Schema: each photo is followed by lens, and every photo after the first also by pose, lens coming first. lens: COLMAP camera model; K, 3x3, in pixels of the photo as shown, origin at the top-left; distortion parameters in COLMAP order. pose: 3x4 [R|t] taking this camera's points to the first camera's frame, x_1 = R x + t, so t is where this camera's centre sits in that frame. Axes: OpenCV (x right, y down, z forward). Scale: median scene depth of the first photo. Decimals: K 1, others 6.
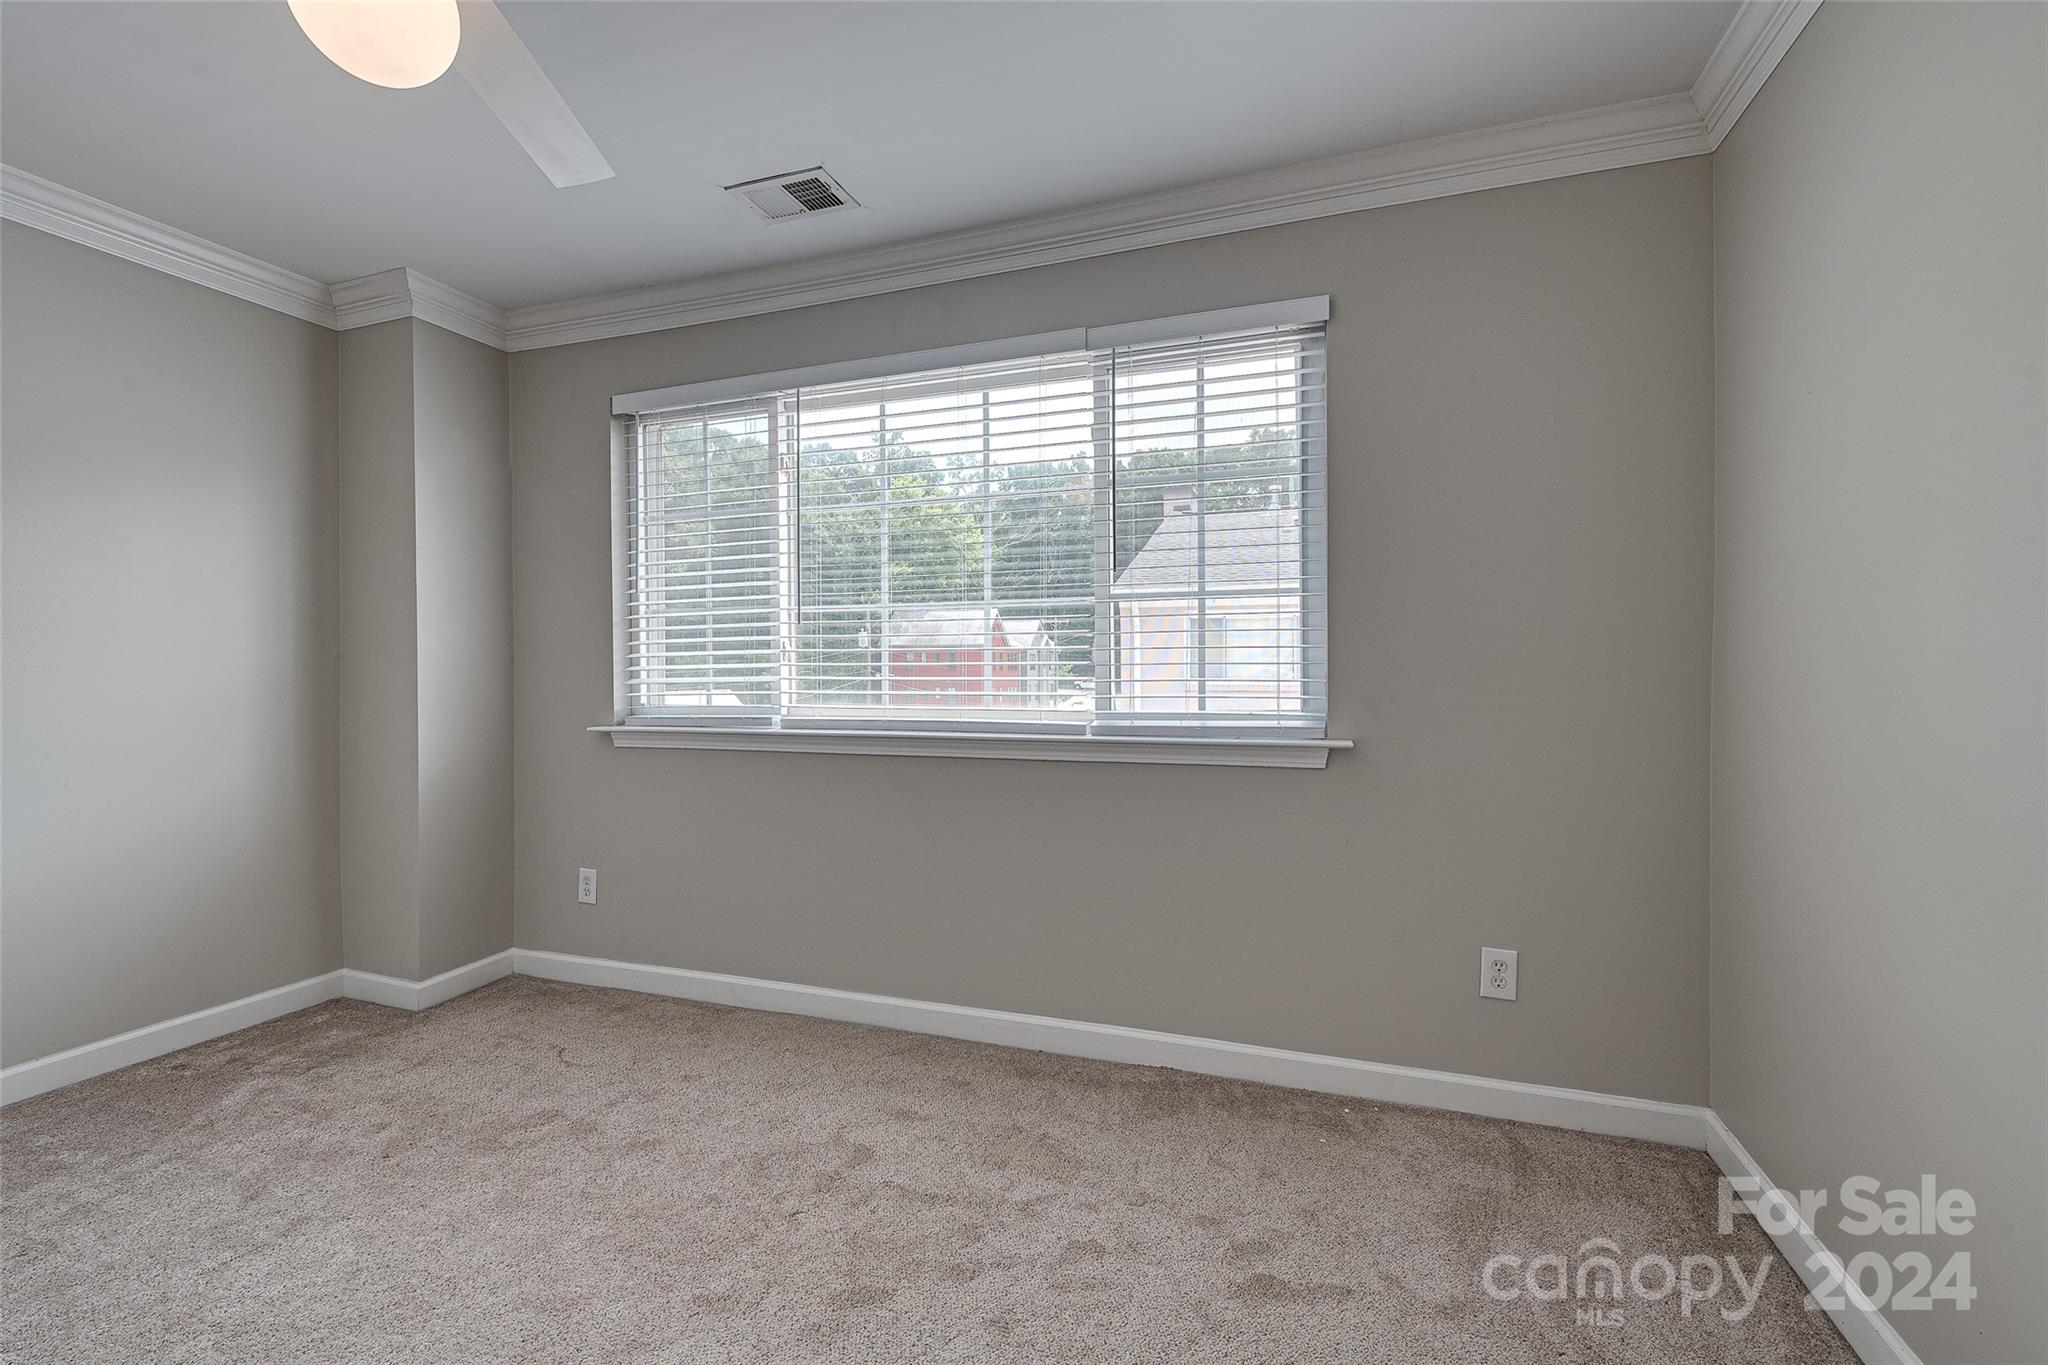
lens RADIAL K [[878.4, 0, 1013.9], [0, 878.4, 675.8], [0, 0, 1]] dist [0.017009, -0.009056]
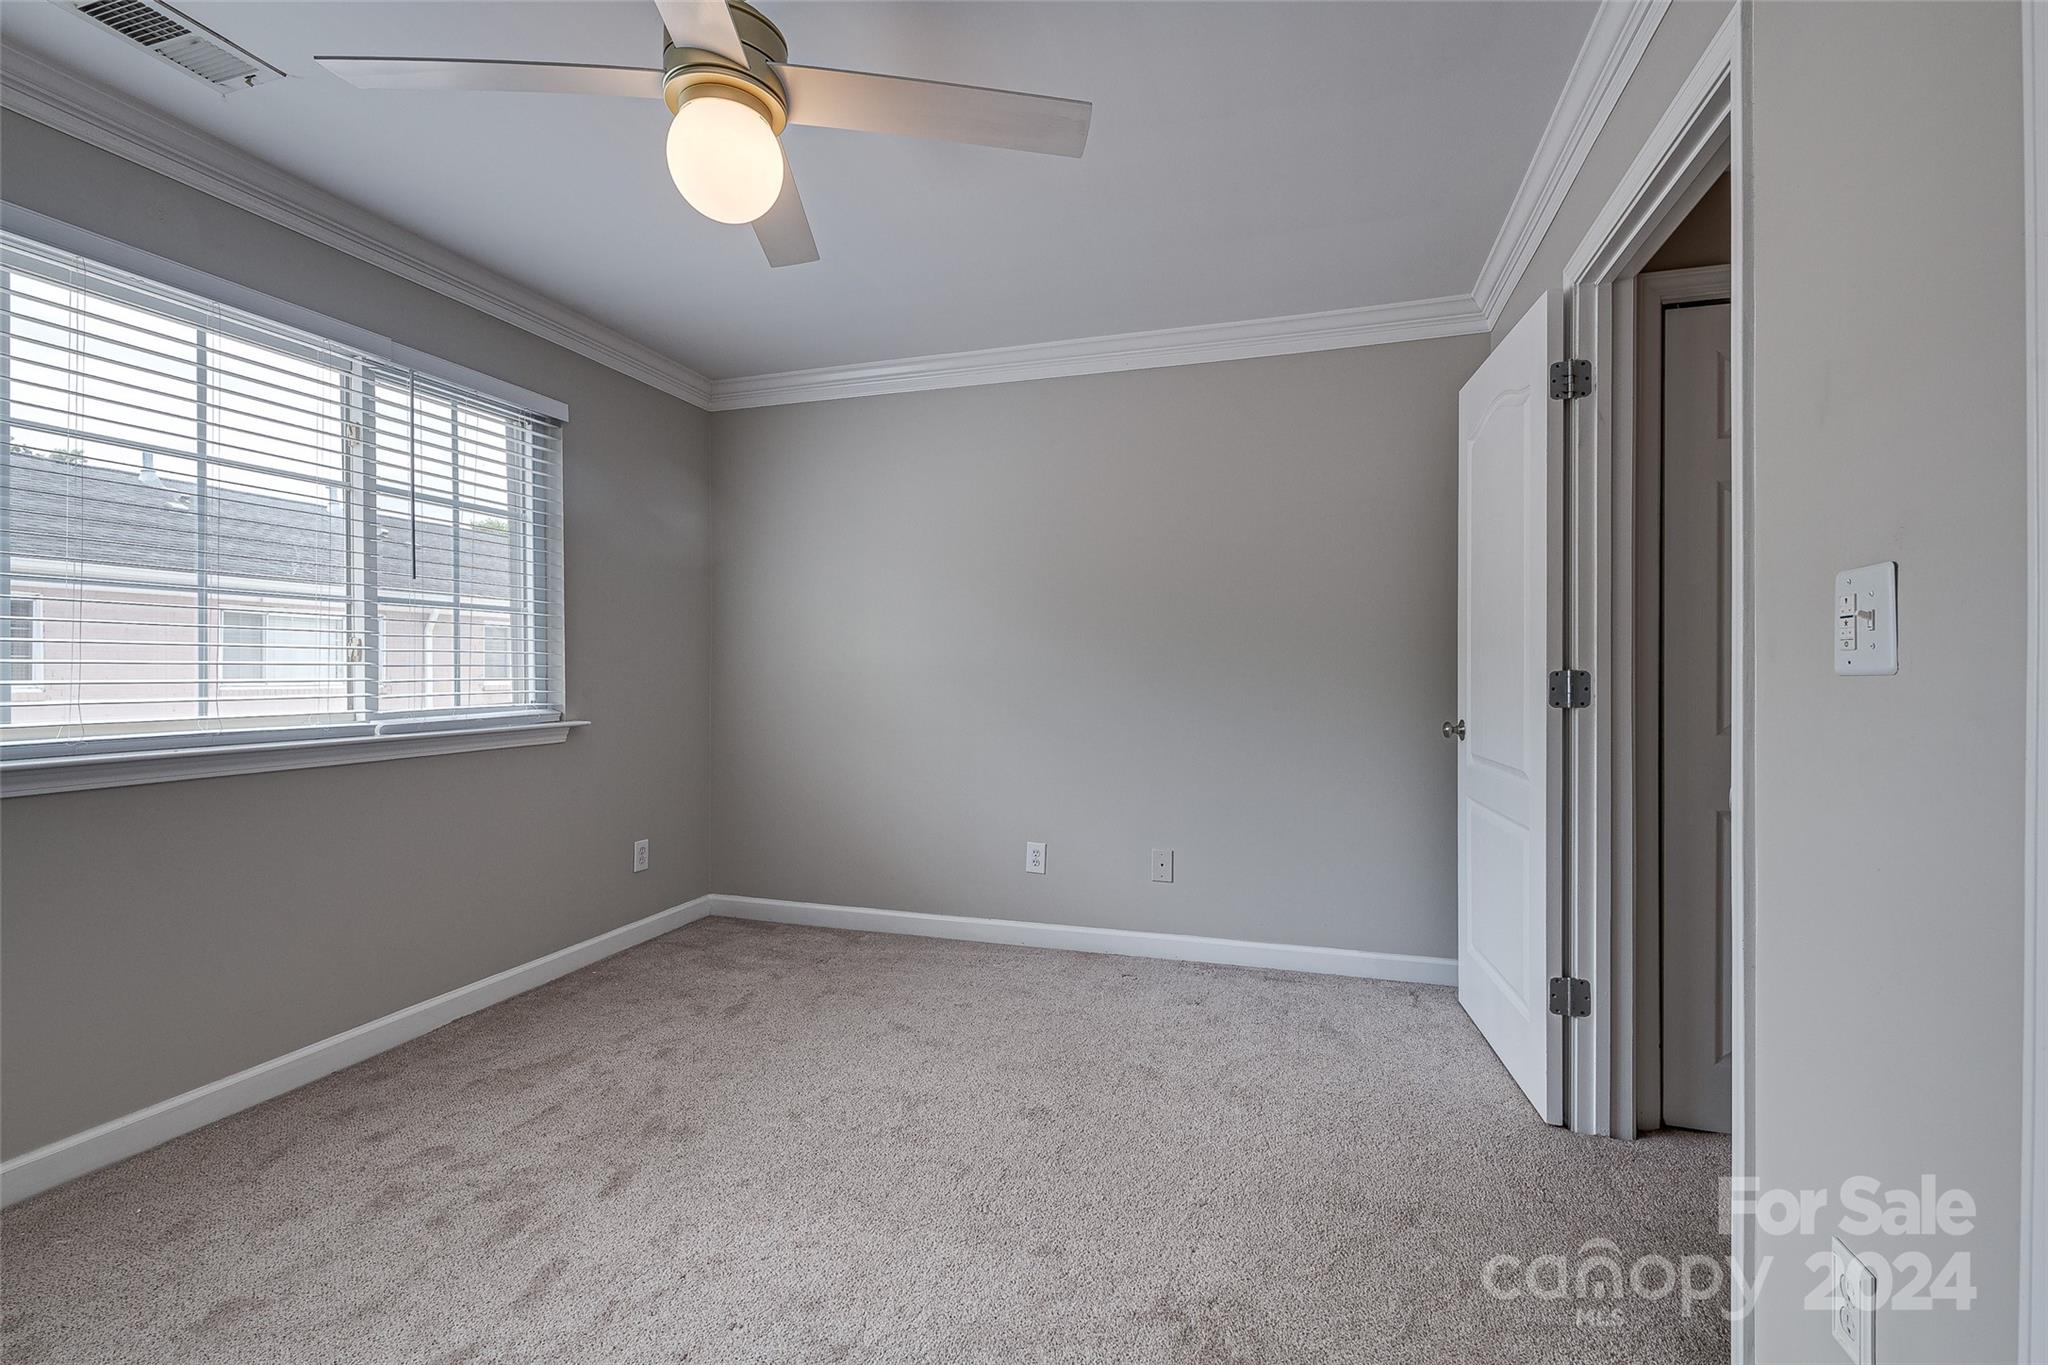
lens RADIAL K [[878.4, 0, 1037.9], [0, 878.4, 669.1], [0, 0, 1]] dist [0.017009, -0.009056]
pose [[-0.050130, 0.005301, 0.998729, -1.011501], [0.007385, 0.999961, -0.004937, 0.002046], [-0.998715, 0.007128, -0.050167, 0.300449]]
